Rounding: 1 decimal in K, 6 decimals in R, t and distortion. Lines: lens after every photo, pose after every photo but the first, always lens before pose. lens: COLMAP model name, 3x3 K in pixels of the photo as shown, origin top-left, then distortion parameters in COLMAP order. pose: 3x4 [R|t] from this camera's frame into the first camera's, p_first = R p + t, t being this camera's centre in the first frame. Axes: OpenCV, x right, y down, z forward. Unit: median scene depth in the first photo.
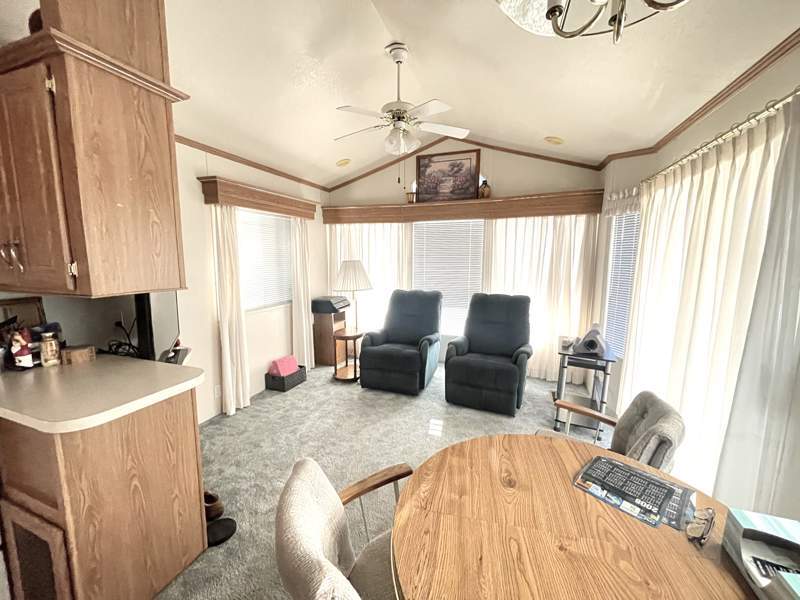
lens RADIAL K [[324.6, 0, 398.5], [0, 324.6, 297.9], [0, 0, 1]] dist [-0.001129, -0.000459]
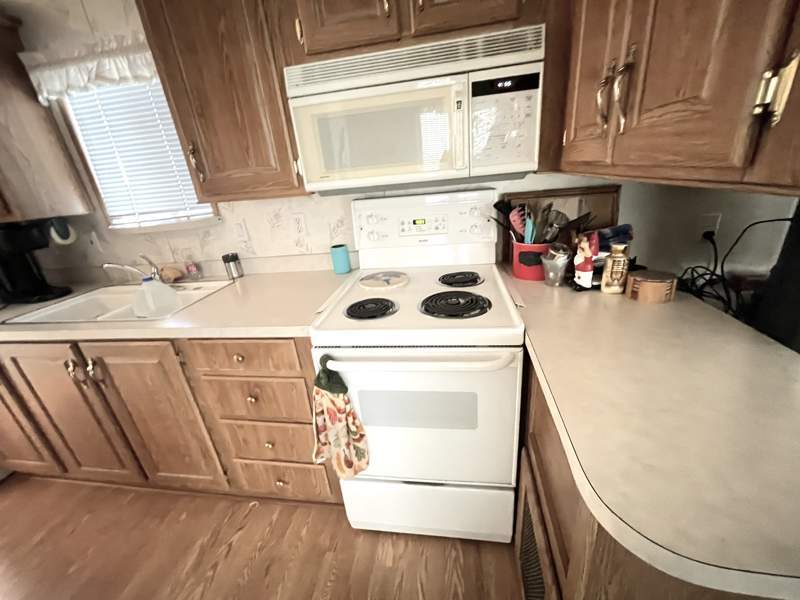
lens RADIAL K [[324.6, 0, 398.5], [0, 324.6, 297.9], [0, 0, 1]] dist [-0.001129, -0.000459]
pose [[0.188859, 0.345747, -0.919125, -0.533531], [-0.032075, 0.937641, 0.346121, -0.002442], [0.981480, -0.035887, 0.188171, 0.440402]]
